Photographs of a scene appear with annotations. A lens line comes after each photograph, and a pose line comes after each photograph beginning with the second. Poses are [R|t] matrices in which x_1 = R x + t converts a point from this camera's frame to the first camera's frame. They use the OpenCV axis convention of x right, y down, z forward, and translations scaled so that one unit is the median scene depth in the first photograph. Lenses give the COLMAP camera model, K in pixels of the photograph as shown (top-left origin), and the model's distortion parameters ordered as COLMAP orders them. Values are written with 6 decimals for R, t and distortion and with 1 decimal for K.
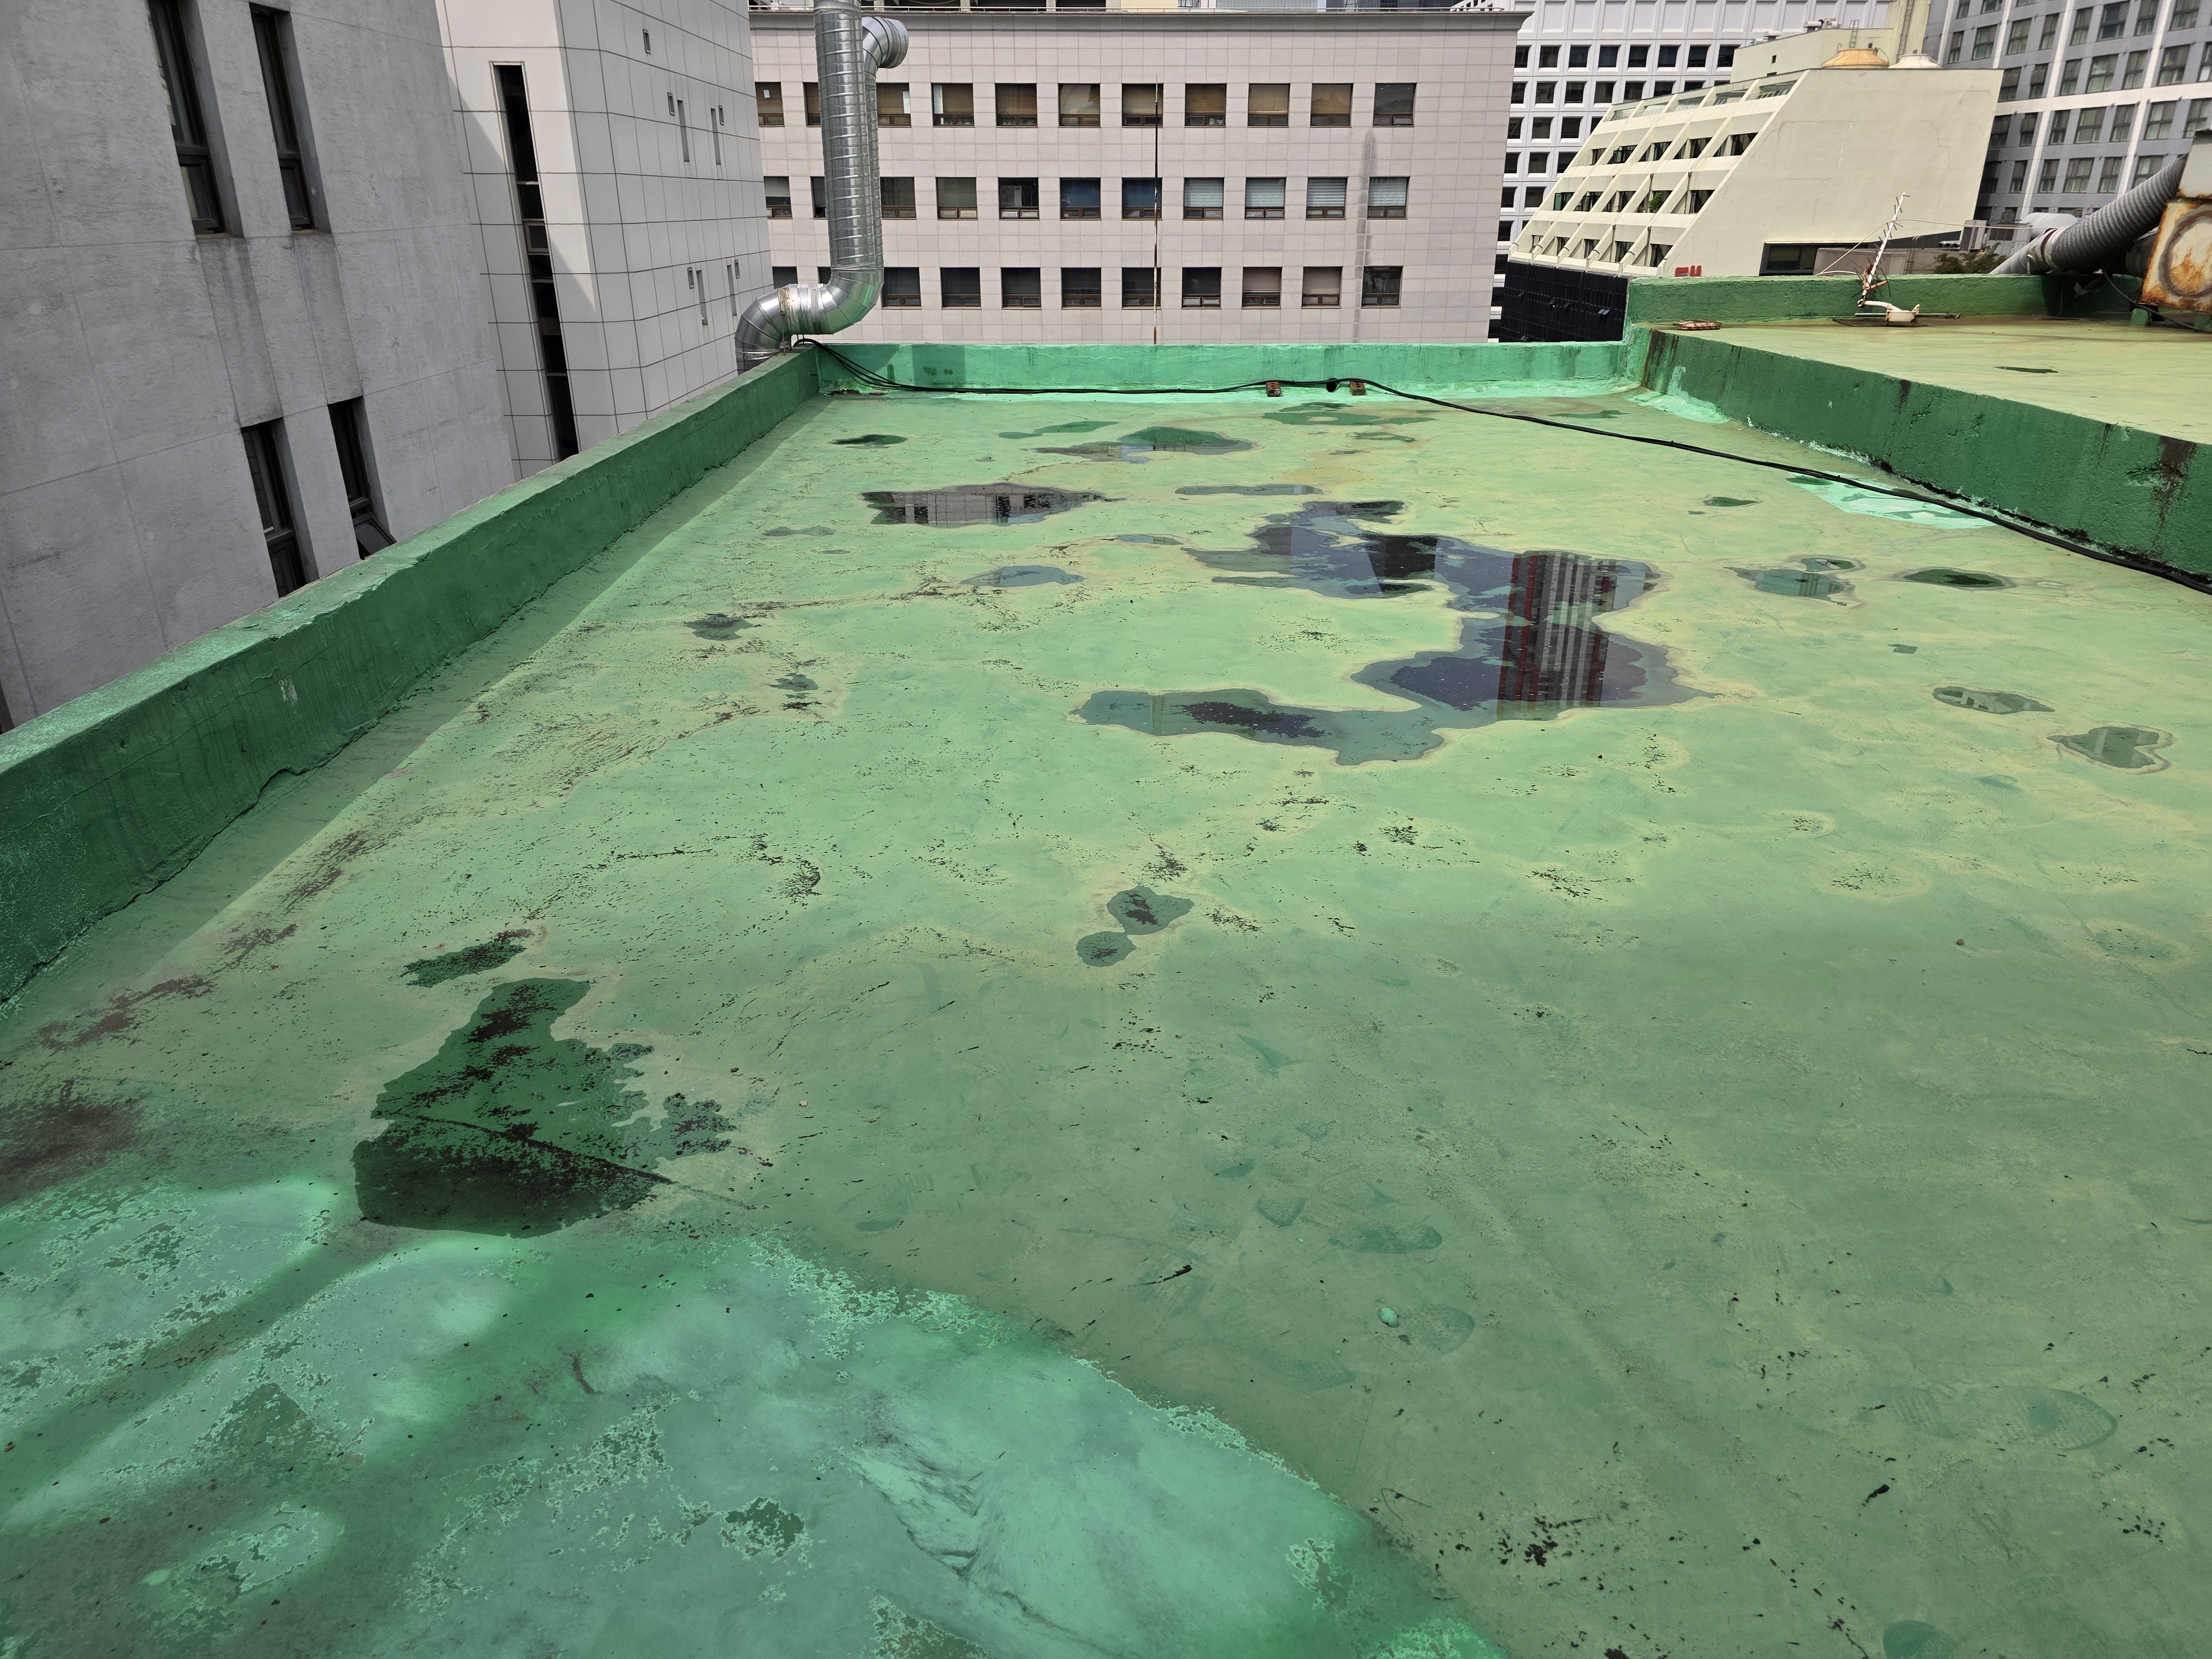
lens RADIAL K [[1489.6, 0, 1106.0], [0, 1489.6, 829.5], [0, 0, 1]] dist [0.008834, 0.002943]
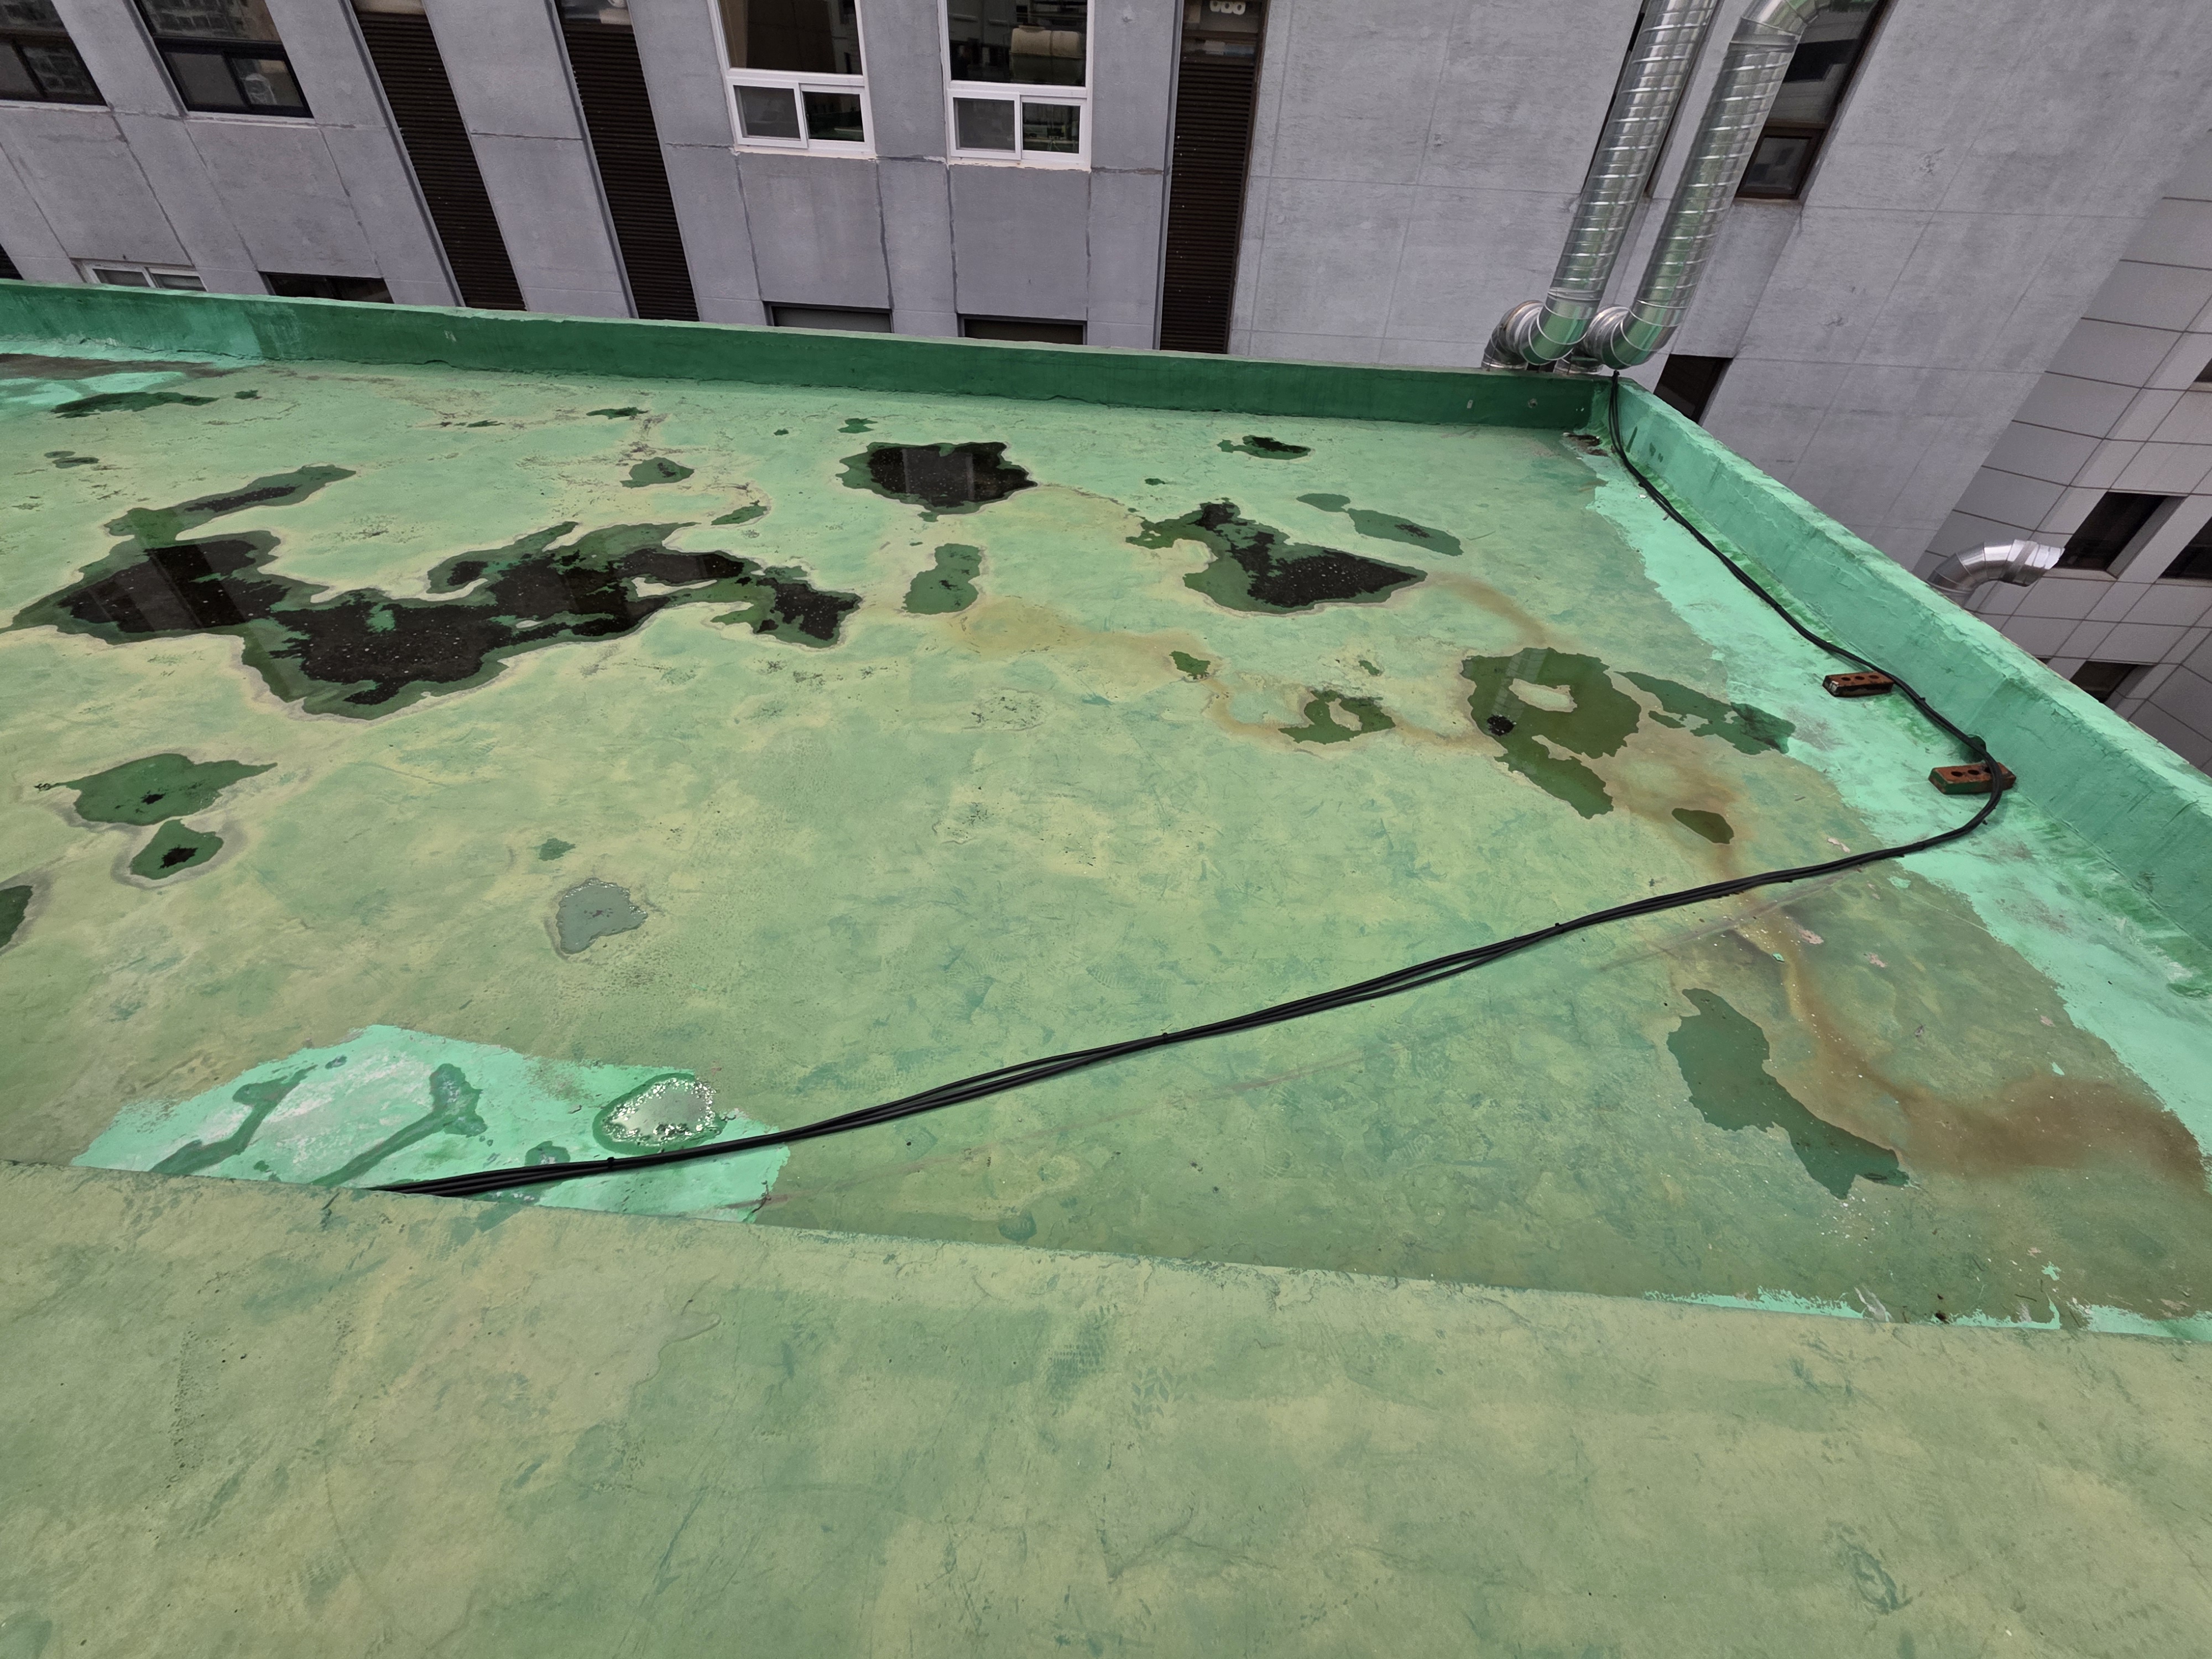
lens RADIAL K [[881.0, 0, 1106.0], [0, 881.0, 829.5], [0, 0, 1]] dist [0.000184, 0.000172]
pose [[-0.067540, 0.655317, -0.752328, 0.907512], [-0.433899, 0.659717, 0.613601, -0.762186], [0.898427, 0.367877, 0.239784, 1.530020]]
